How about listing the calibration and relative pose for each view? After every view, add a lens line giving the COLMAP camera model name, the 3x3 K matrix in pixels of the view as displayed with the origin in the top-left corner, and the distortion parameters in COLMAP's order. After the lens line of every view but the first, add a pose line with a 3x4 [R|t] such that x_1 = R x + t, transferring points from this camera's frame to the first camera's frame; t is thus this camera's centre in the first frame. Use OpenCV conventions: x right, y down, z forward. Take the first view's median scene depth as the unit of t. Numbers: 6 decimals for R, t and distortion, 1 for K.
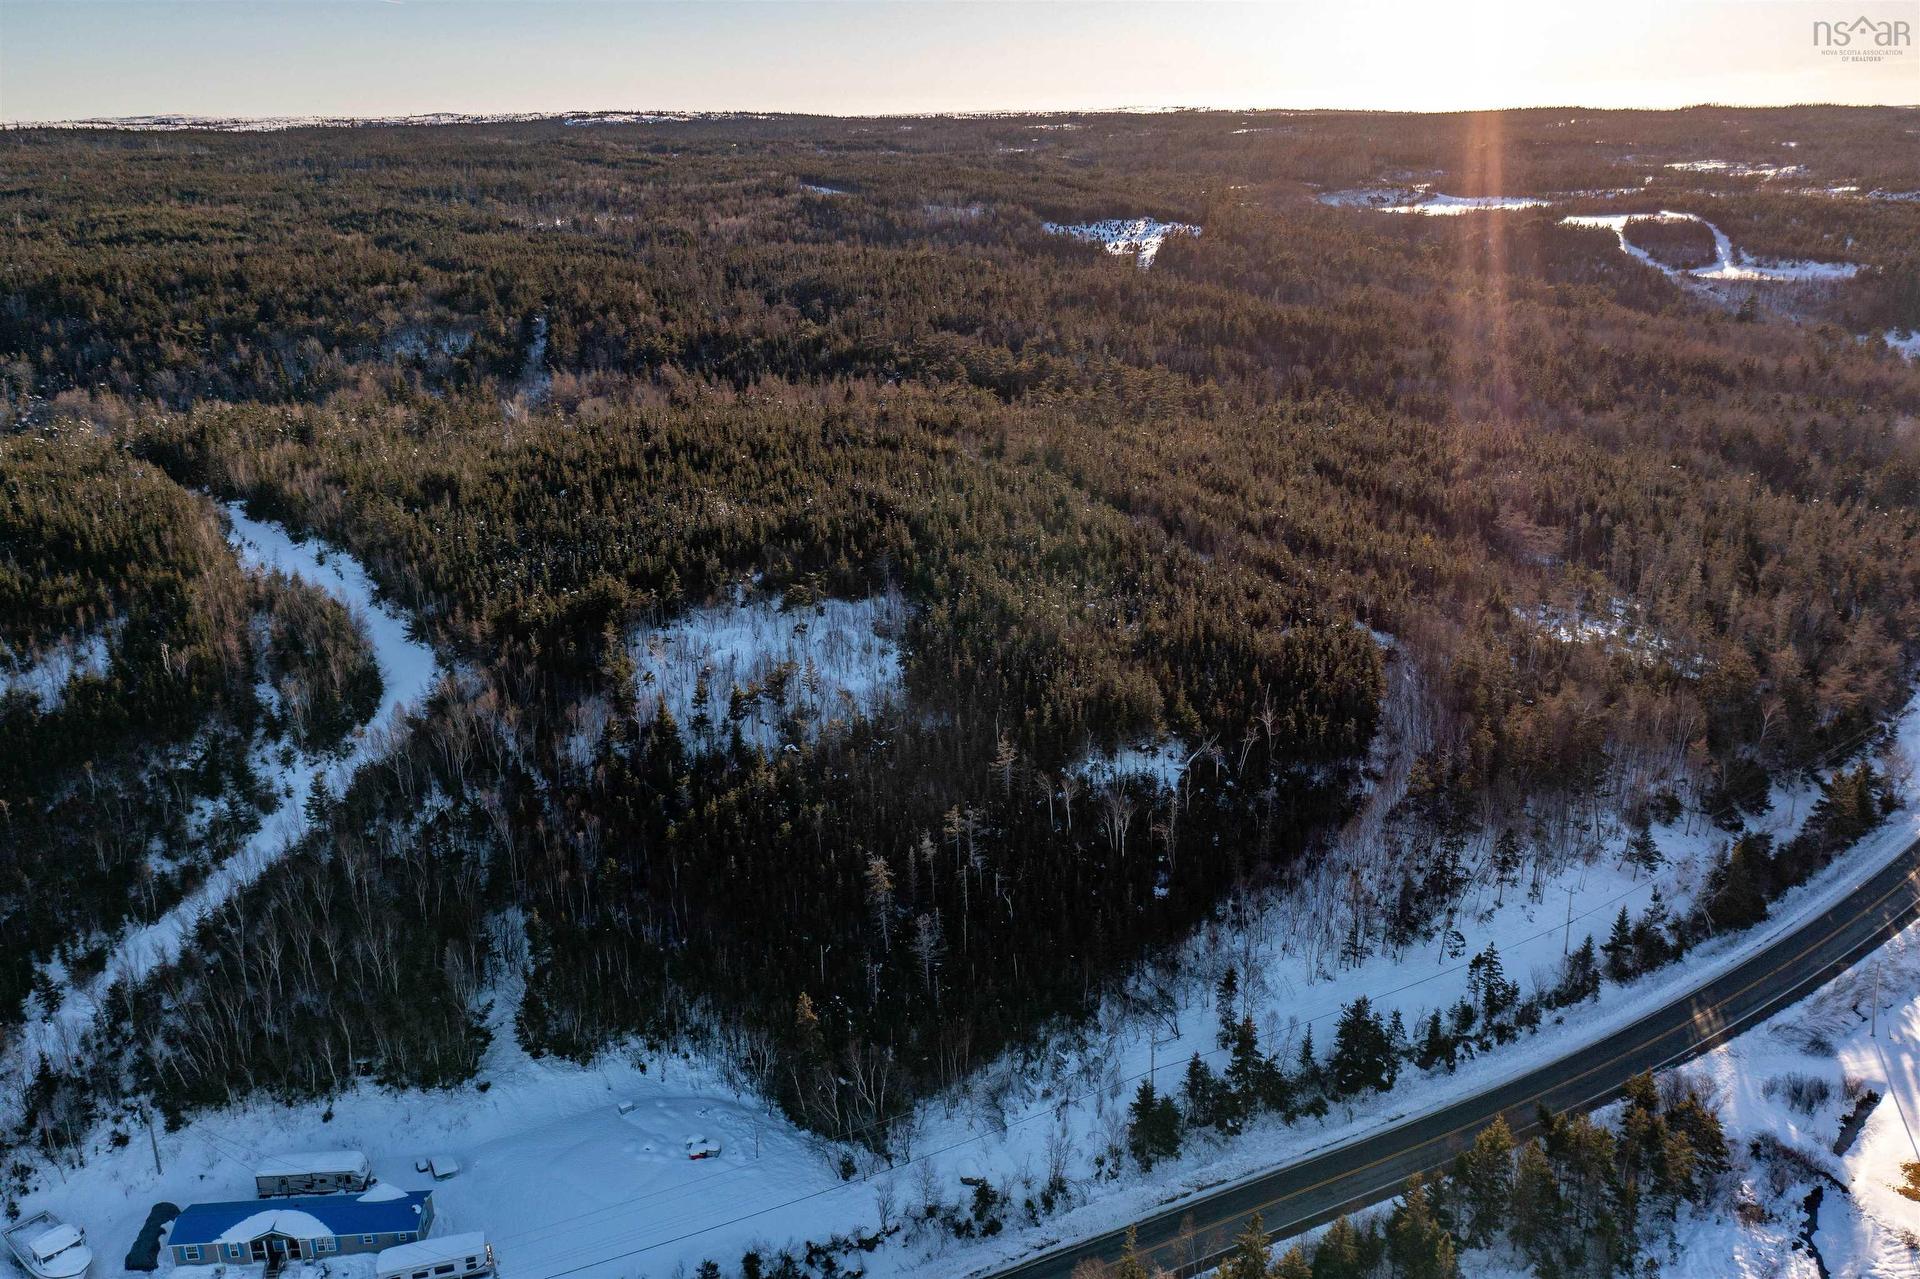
lens RADIAL K [[1510.9, 0, 960.0], [0, 1510.9, 639.5], [0, 0, 1]] dist [-0.013858, 0.006092]
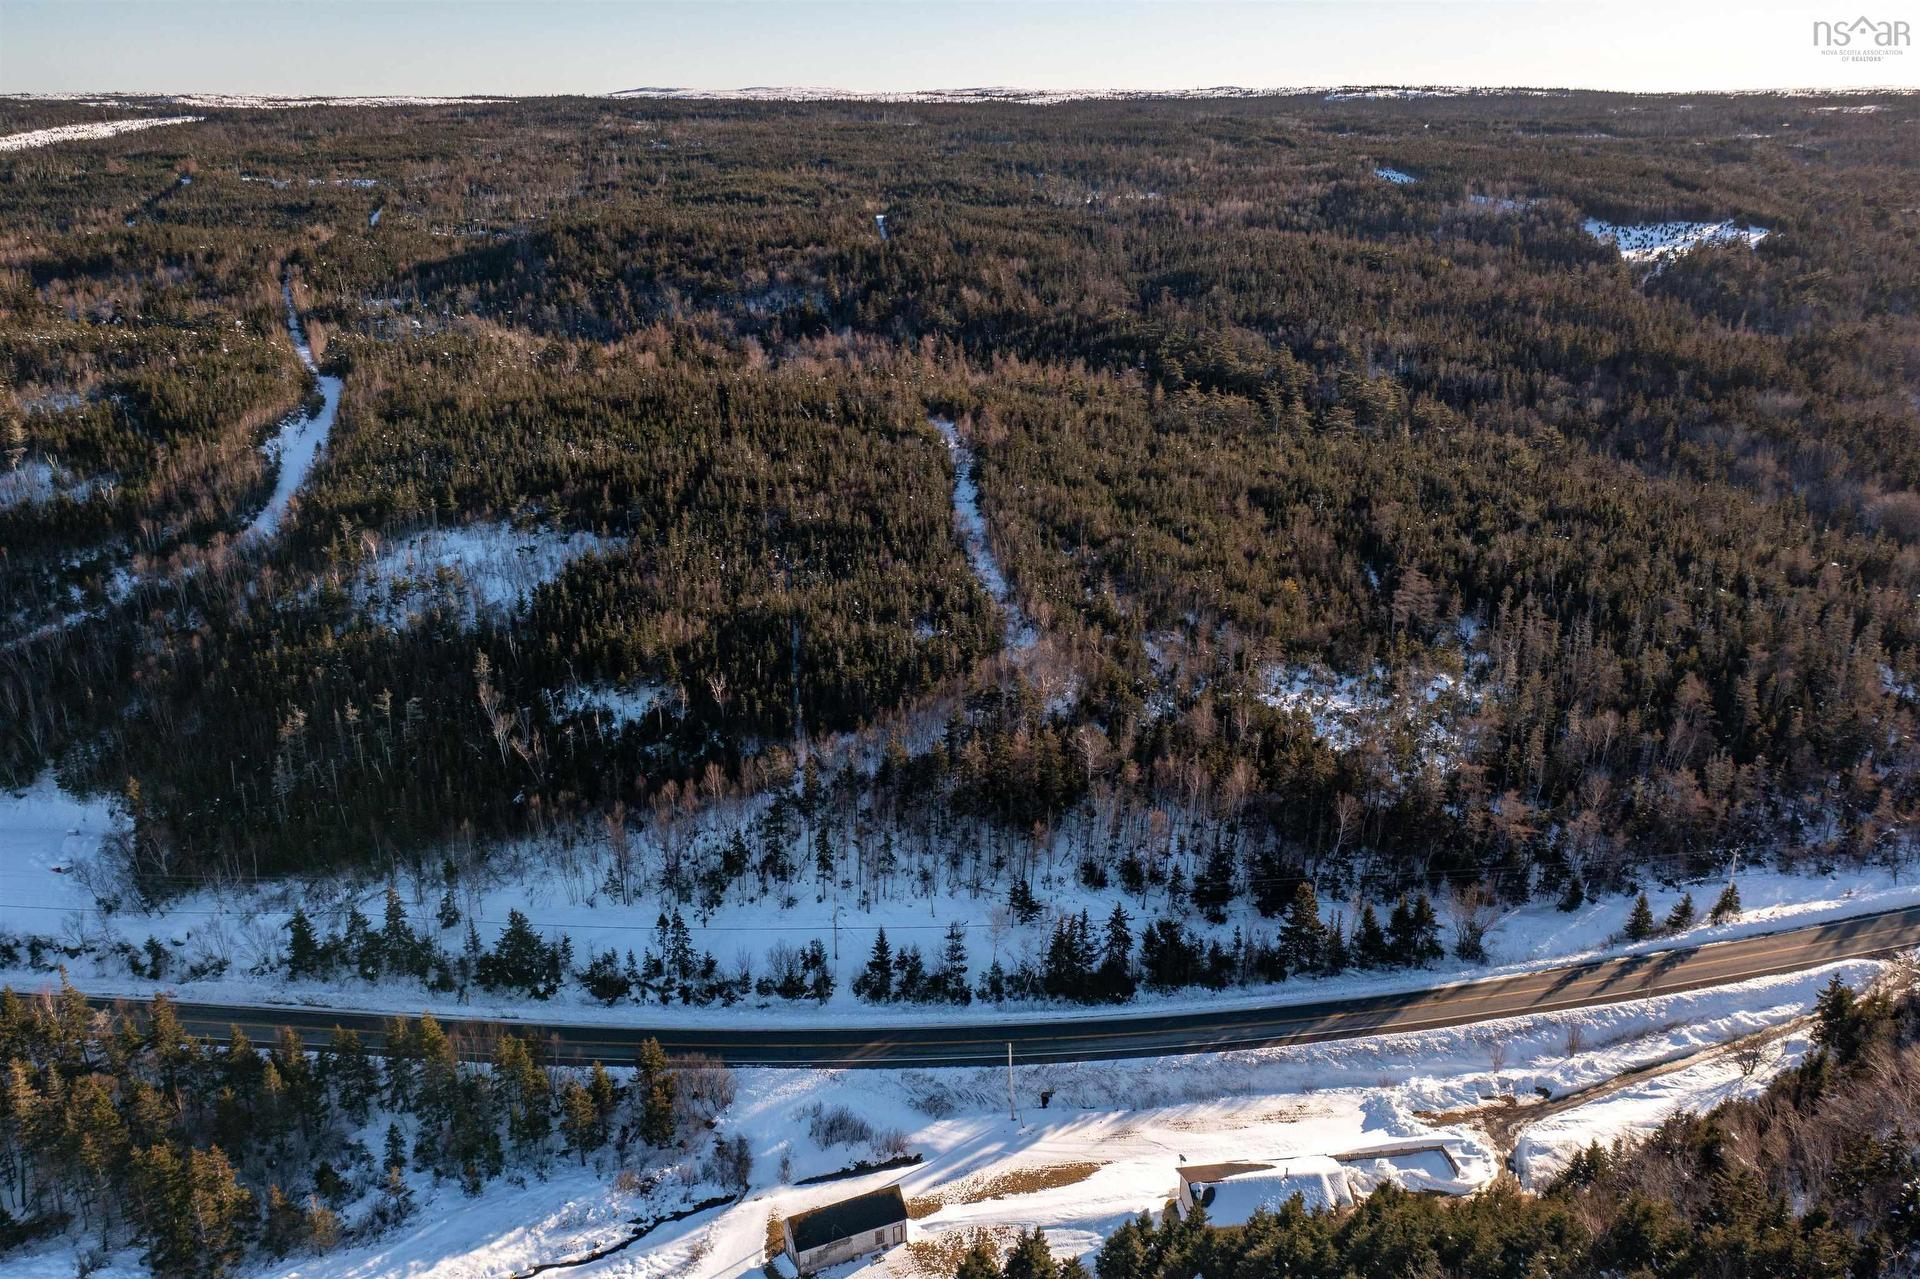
lens RADIAL K [[1489.4, 0, 942.2], [0, 1489.4, 641.1], [0, 0, 1]] dist [-0.001412, 0.003354]
pose [[0.853935, 0.185831, -0.486068, 0.721813], [-0.174746, 0.982226, 0.068522, -0.070404], [0.490163, 0.026425, 0.871230, 0.102518]]
